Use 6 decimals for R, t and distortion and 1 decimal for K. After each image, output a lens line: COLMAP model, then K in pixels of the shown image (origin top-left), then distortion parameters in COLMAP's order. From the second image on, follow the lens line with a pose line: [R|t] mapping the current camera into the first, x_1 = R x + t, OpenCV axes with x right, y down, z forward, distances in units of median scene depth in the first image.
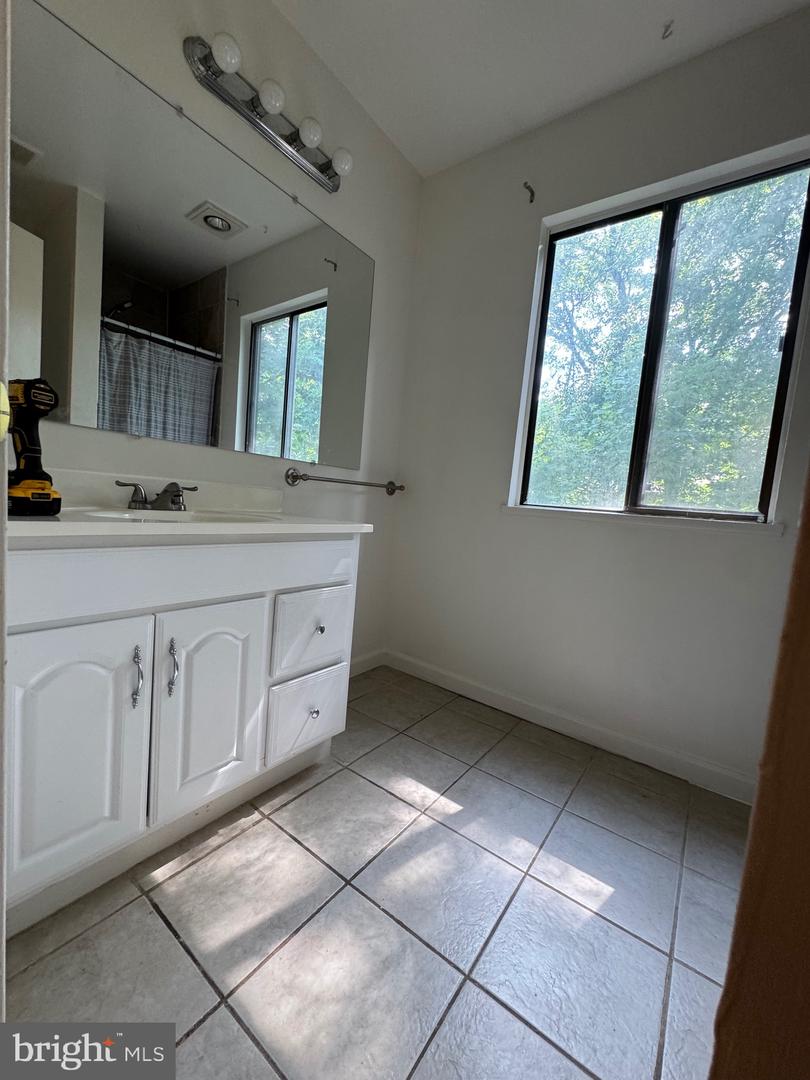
lens RADIAL K [[430.5, 0, 402.6], [0, 430.5, 540.6], [0, 0, 1]] dist [-0.005468, 0.001459]
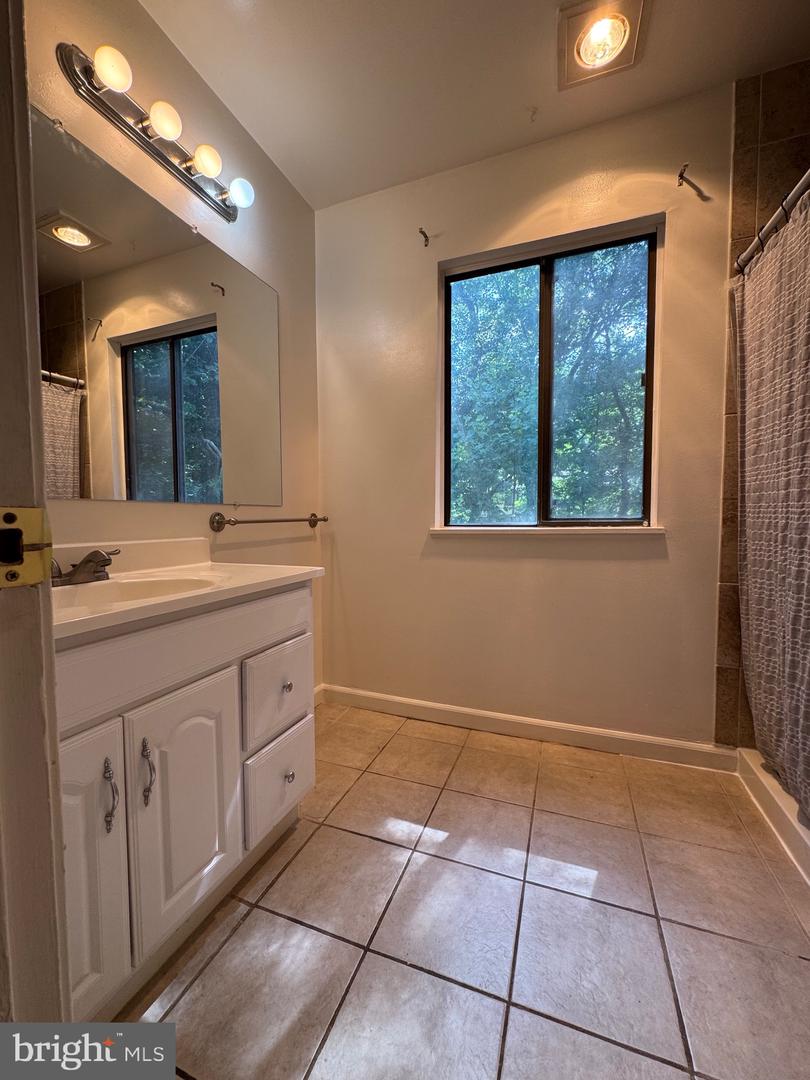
lens RADIAL K [[430.5, 0, 403.3], [0, 430.5, 540.9], [0, 0, 1]] dist [-0.005468, 0.001459]
pose [[0.959513, -0.103531, 0.261946, -0.175008], [0.110230, 0.993846, -0.010970, -0.079867], [-0.259198, 0.039400, 0.965020, 0.011898]]
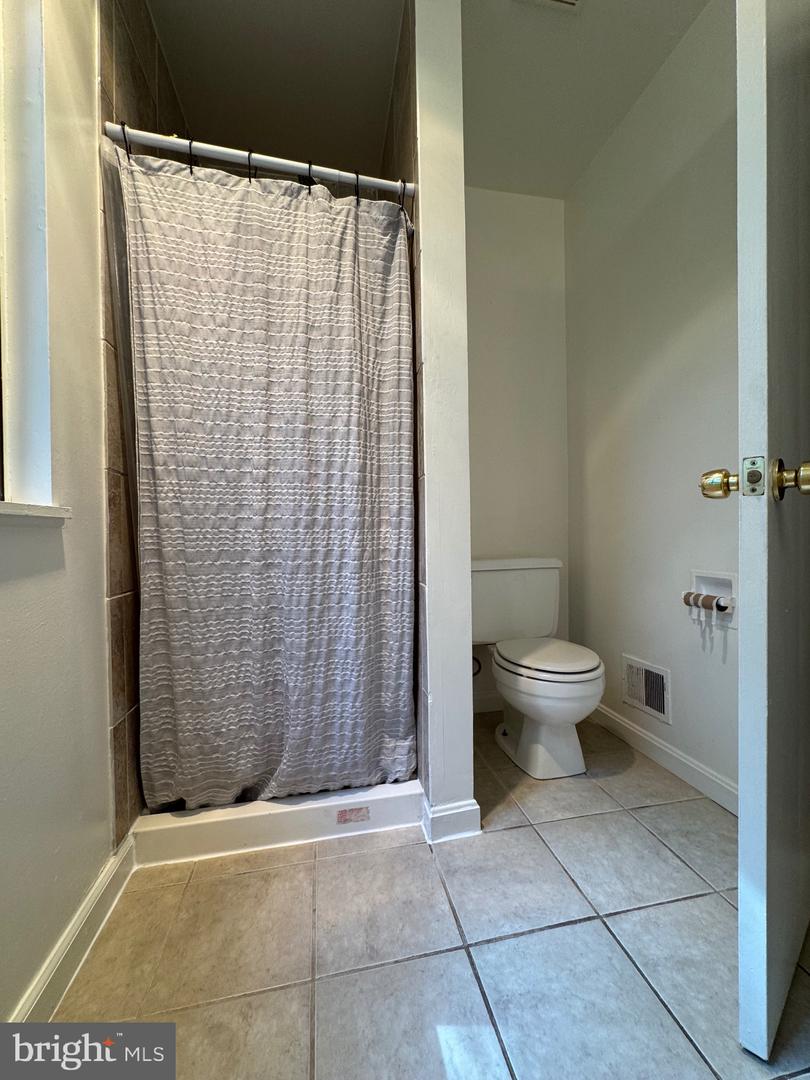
lens RADIAL K [[430.5, 0, 405.7], [0, 430.5, 541.2], [0, 0, 1]] dist [-0.005468, 0.001459]
pose [[-0.748086, -0.080236, 0.658734, 0.111502], [0.005399, 0.991895, 0.126947, -0.073621], [-0.663580, 0.098524, -0.741589, 1.317234]]
